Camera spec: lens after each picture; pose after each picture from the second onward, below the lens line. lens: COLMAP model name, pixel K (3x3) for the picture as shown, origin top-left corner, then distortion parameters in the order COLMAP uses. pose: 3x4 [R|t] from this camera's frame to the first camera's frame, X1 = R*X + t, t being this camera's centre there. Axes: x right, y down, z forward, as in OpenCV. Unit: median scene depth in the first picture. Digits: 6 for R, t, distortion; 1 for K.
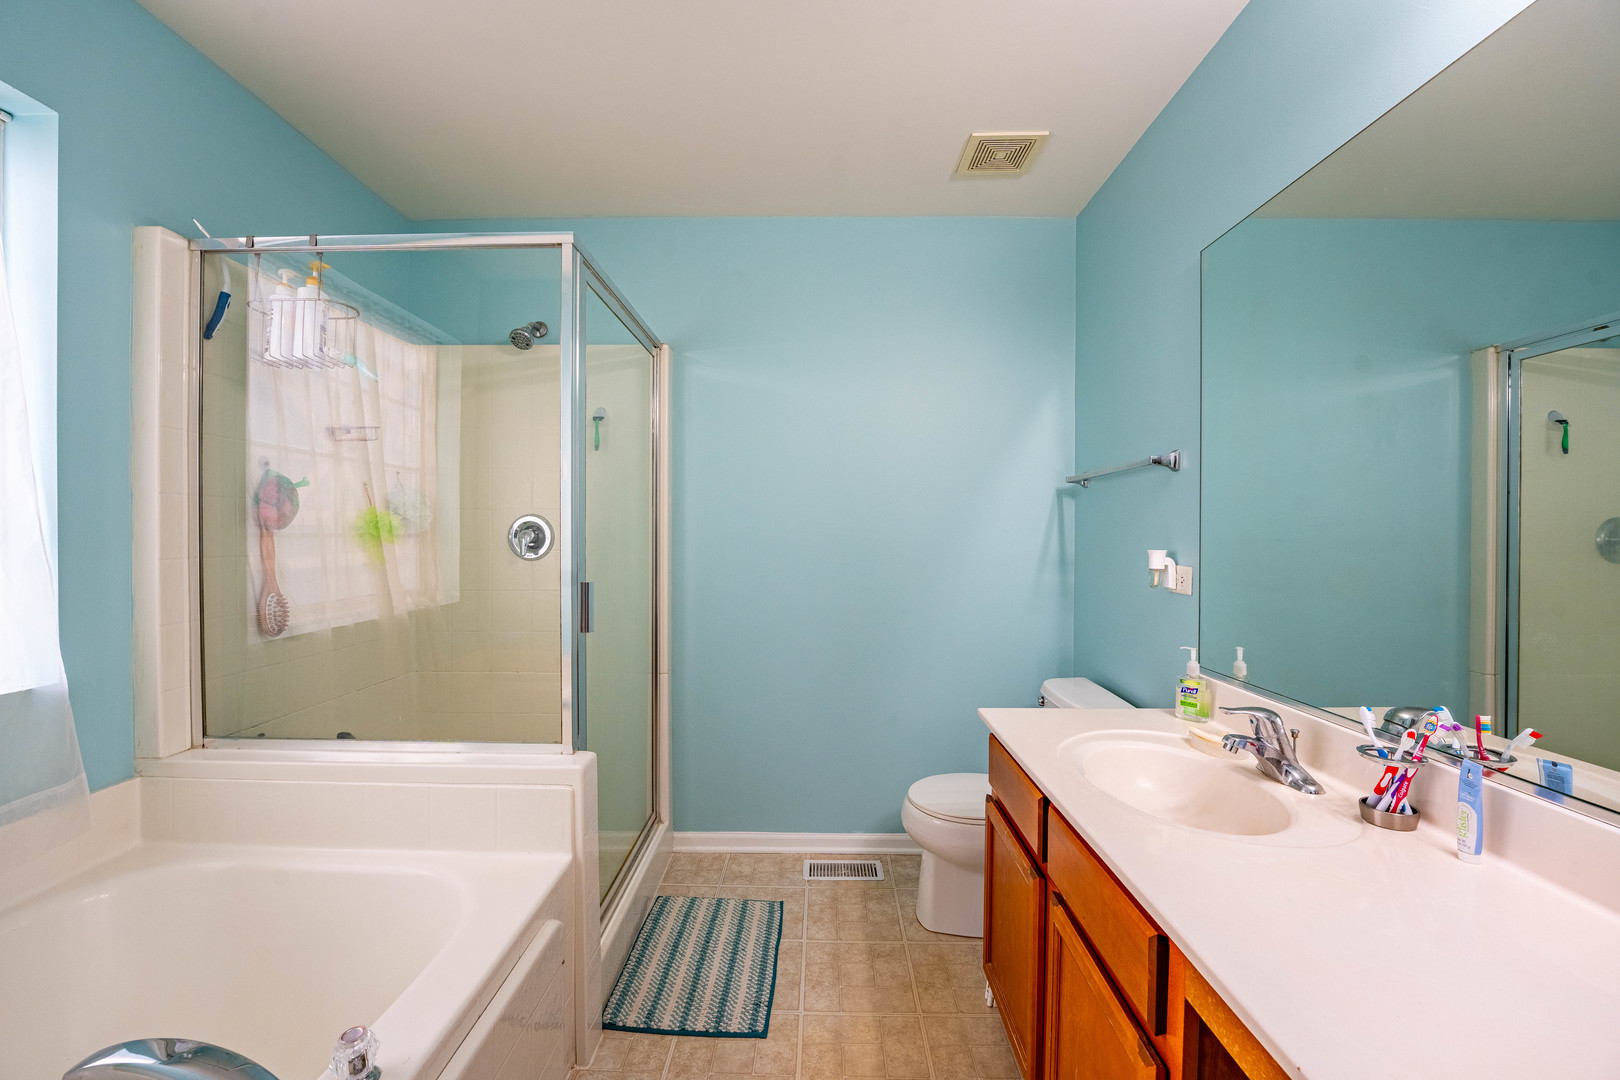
lens RADIAL K [[662.3, 0, 798.8], [0, 662.3, 535.4], [0, 0, 1]] dist [-0.025931, 0.002769]
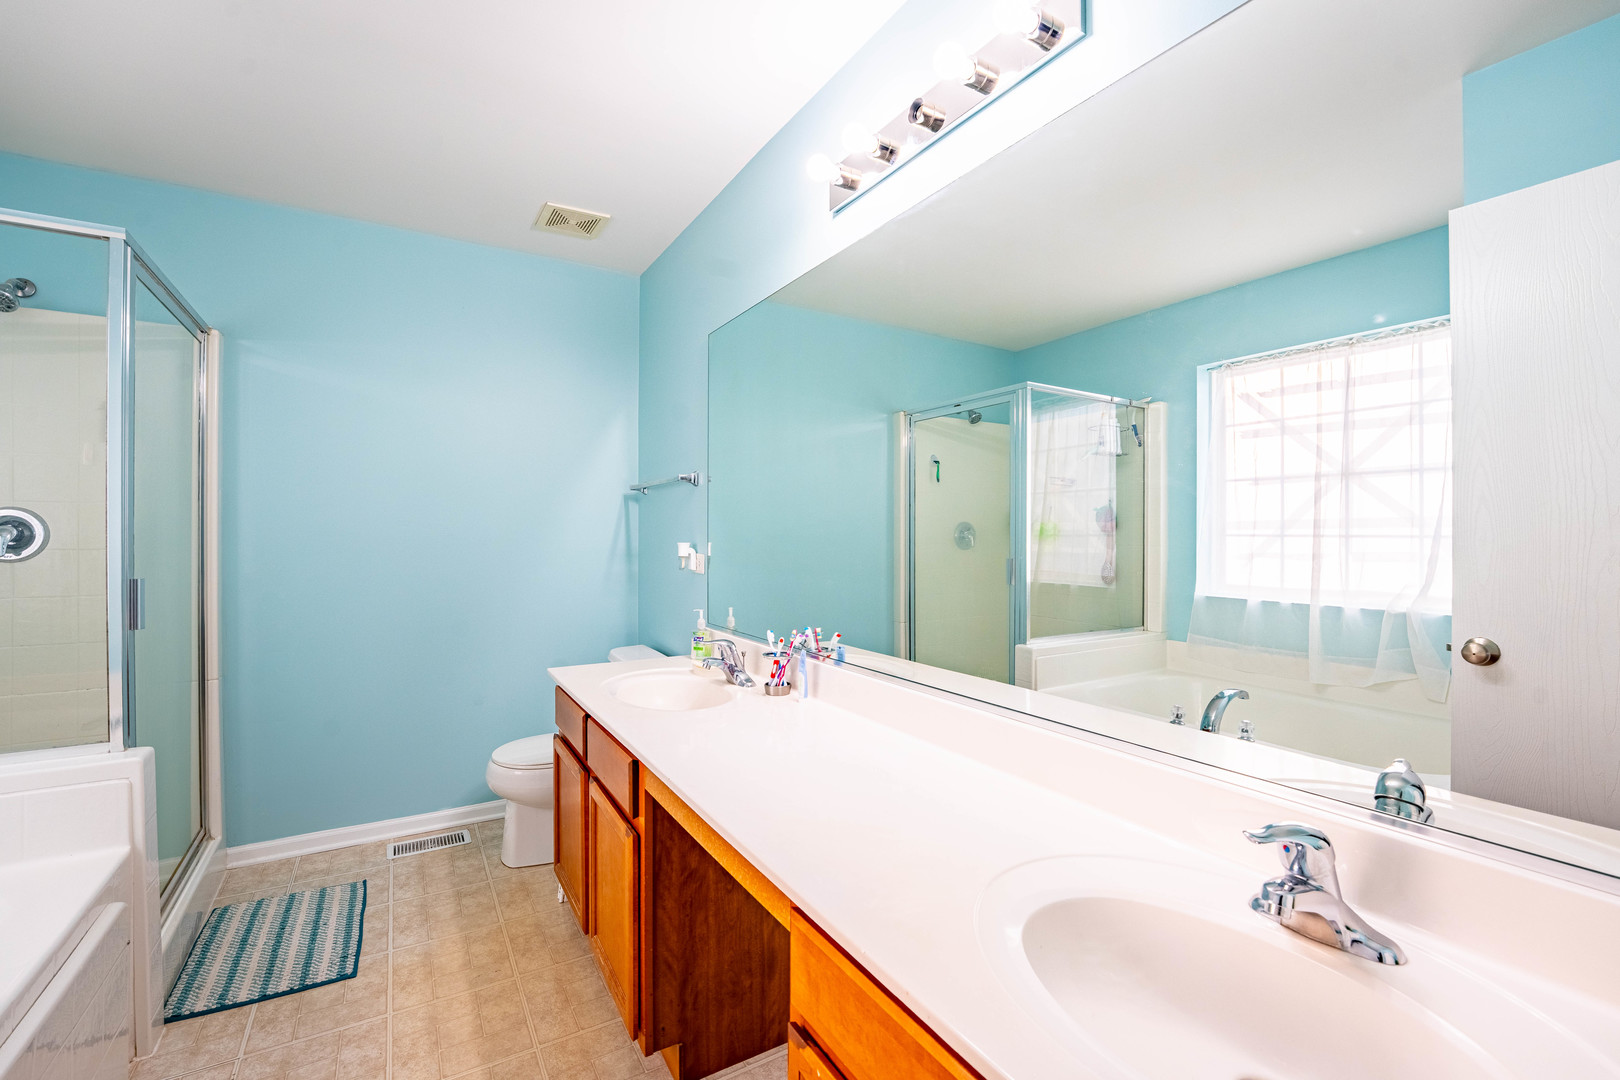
lens RADIAL K [[662.3, 0, 793.9], [0, 662.3, 536.1], [0, 0, 1]] dist [-0.025931, 0.002769]
pose [[0.838238, -0.003020, 0.545296, -0.019595], [0.001416, 0.999993, 0.003361, 0.004134], [-0.545303, -0.002045, 0.838237, -0.293706]]
